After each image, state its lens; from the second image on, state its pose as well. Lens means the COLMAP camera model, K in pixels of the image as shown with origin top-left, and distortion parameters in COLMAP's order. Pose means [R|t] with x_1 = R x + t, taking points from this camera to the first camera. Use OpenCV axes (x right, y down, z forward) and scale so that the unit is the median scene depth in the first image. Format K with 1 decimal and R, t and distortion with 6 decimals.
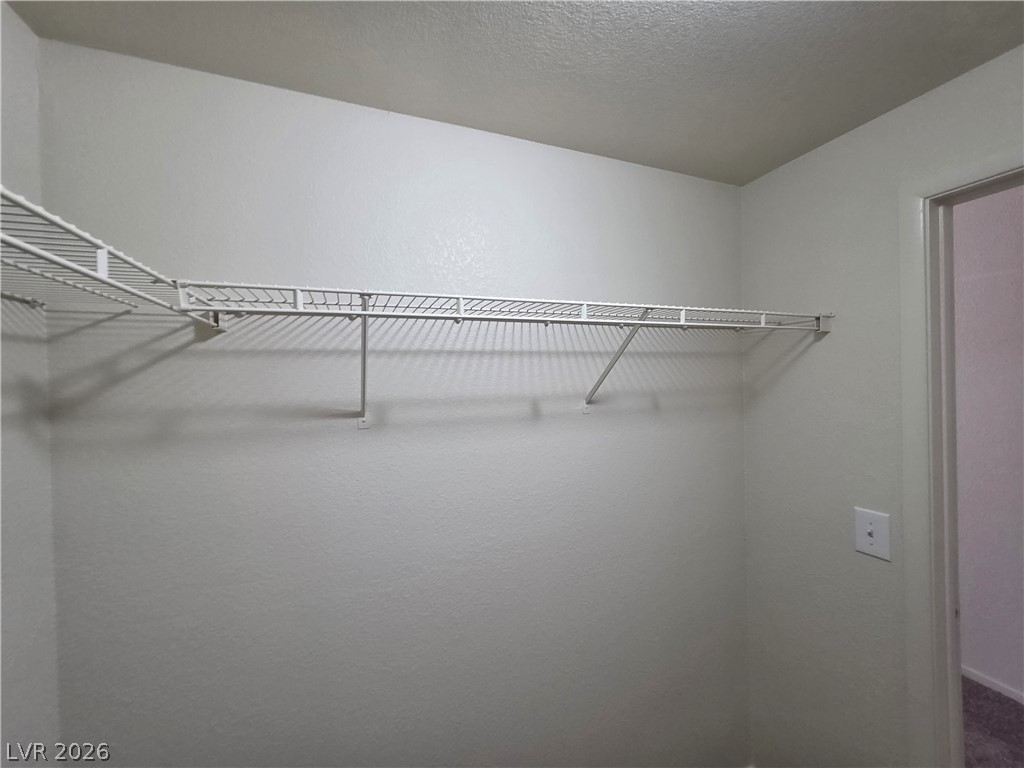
lens RADIAL K [[406.6, 0, 510.6], [0, 406.6, 389.5], [0, 0, 1]] dist [0.000297, -0.000033]
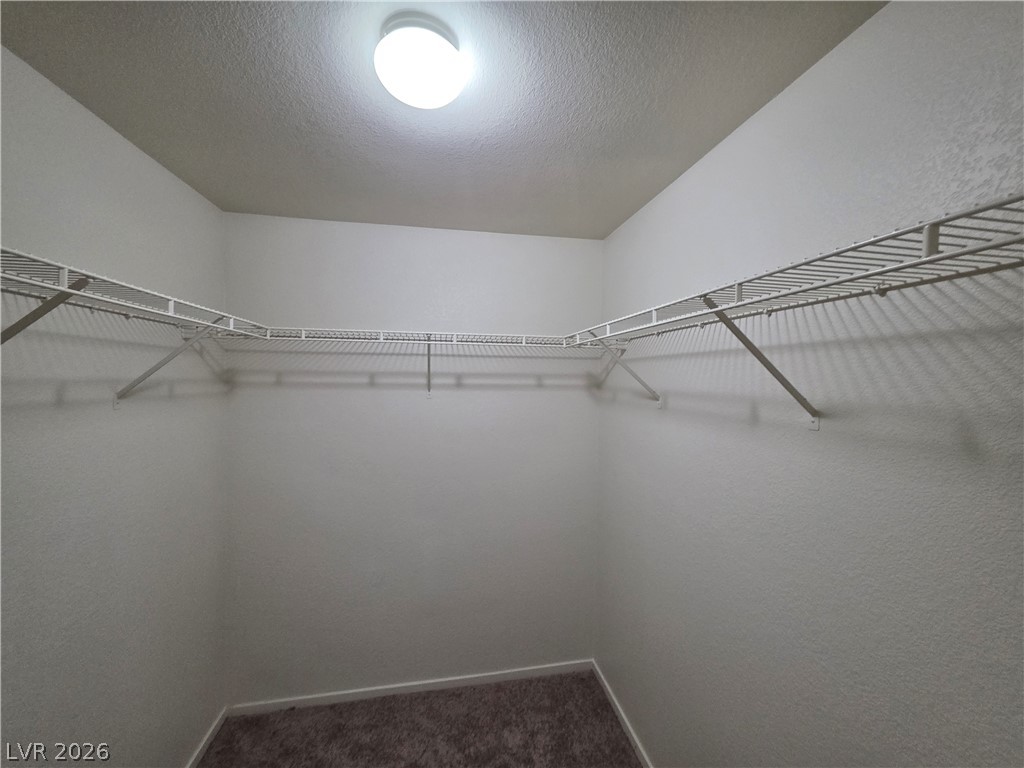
lens RADIAL K [[406.6, 0, 510.6], [0, 406.6, 389.5], [0, 0, 1]] dist [0.000297, -0.000033]
pose [[-0.189065, 0.060393, -0.980106, 1.053948], [-0.007392, 0.997991, 0.062921, -0.055752], [0.981937, 0.019141, -0.188239, 0.658818]]
